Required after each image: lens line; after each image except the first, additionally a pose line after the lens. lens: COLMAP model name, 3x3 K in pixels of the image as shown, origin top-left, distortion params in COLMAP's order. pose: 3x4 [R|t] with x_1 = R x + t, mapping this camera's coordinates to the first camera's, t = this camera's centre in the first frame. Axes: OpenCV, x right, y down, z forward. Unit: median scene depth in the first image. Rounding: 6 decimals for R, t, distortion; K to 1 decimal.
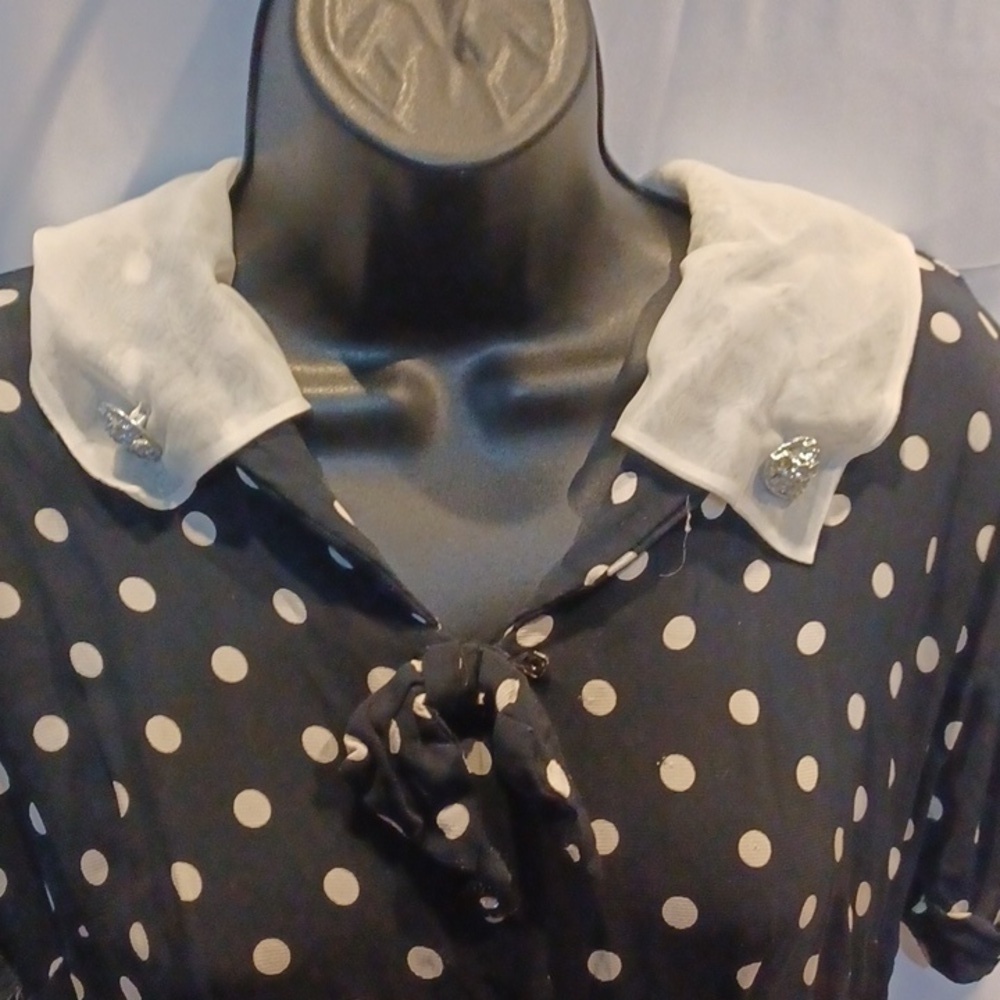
lens RADIAL K [[1728.6, 0, 500.0], [0, 1728.6, 500.0], [0, 0, 1]] dist [0.294422, -1.560432]
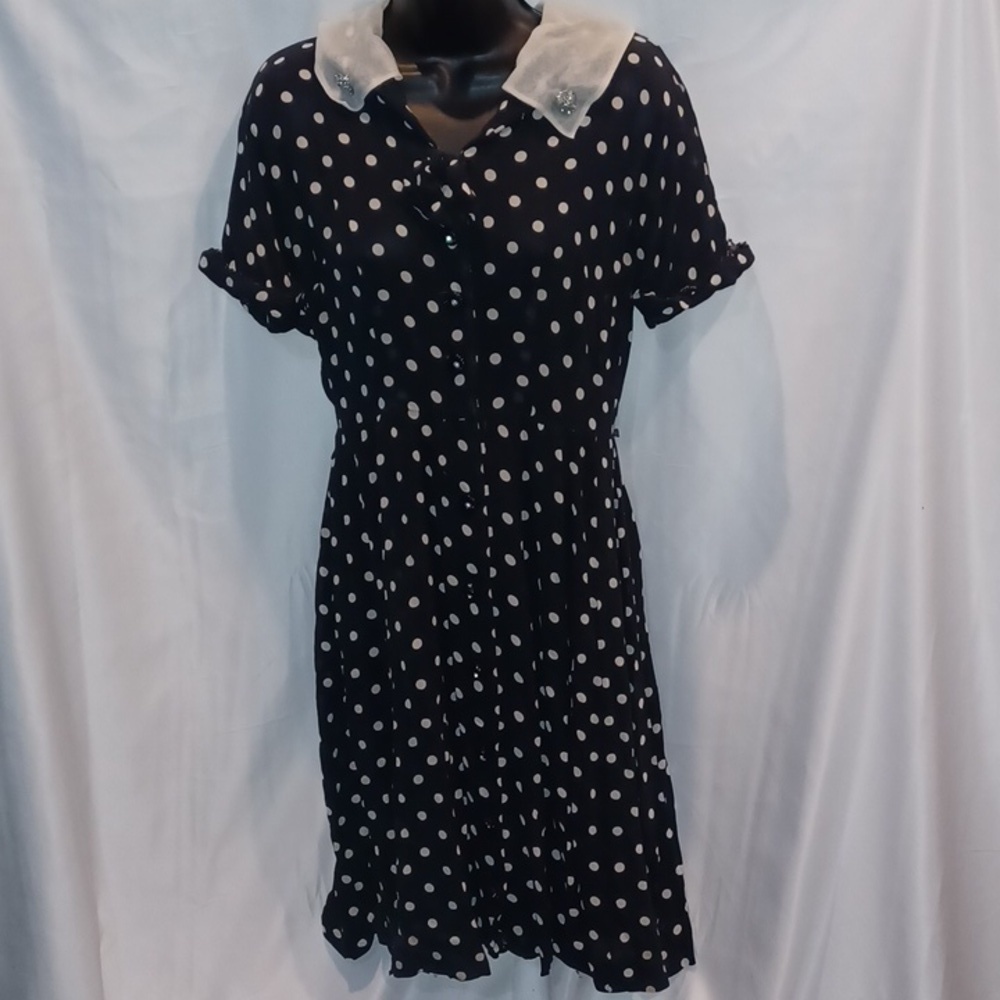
lens RADIAL K [[1728.6, 0, 500.0], [0, 1728.6, 500.0], [0, 0, 1]] dist [0.294422, -1.560432]
pose [[0.979477, 0.056337, -0.193520, 0.670878], [-0.054013, 0.998391, 0.017270, 0.605887], [0.194182, -0.006463, 0.980944, -1.900657]]
